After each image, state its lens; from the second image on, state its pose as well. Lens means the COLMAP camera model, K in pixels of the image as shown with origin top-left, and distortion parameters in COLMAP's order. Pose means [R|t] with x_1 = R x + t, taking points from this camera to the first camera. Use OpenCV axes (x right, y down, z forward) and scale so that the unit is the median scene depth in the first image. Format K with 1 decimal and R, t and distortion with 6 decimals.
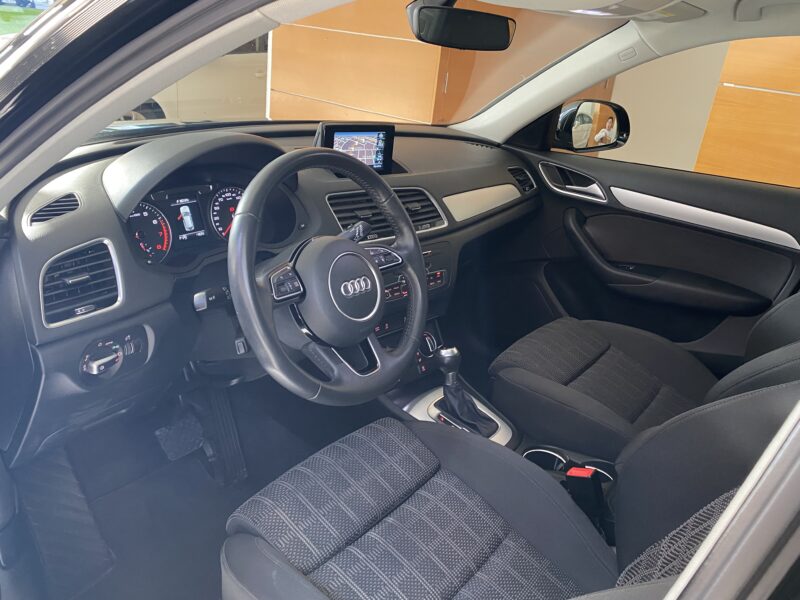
lens RADIAL K [[642.0, 0, 400.0], [0, 642.0, 301.4], [0, 0, 1]] dist [0.024606, -0.065725]
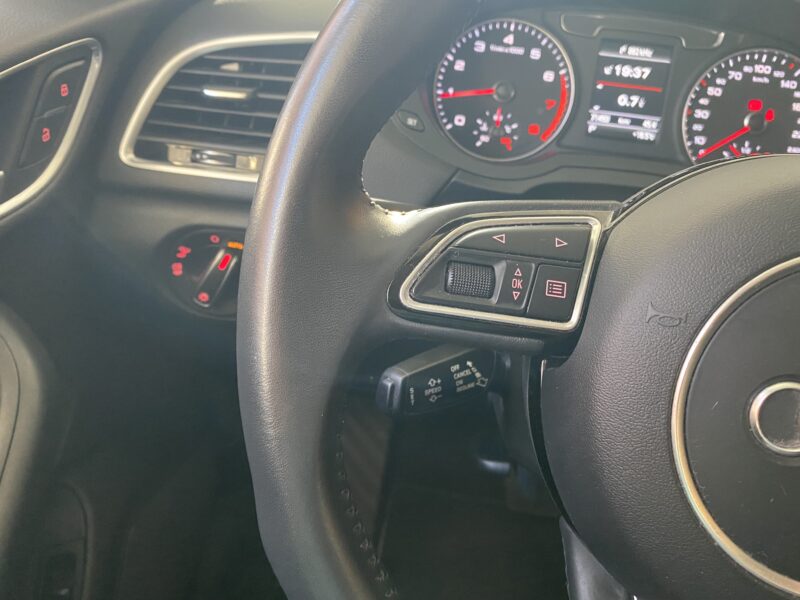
lens RADIAL K [[642.0, 0, 418.0], [0, 642.0, 290.1], [0, 0, 1]] dist [0.024606, -0.065725]
pose [[0.481529, 0.393463, -0.783146, 0.005062], [-0.379753, 0.898994, 0.218170, -0.036633], [0.789885, 0.192347, 0.582310, 0.511340]]
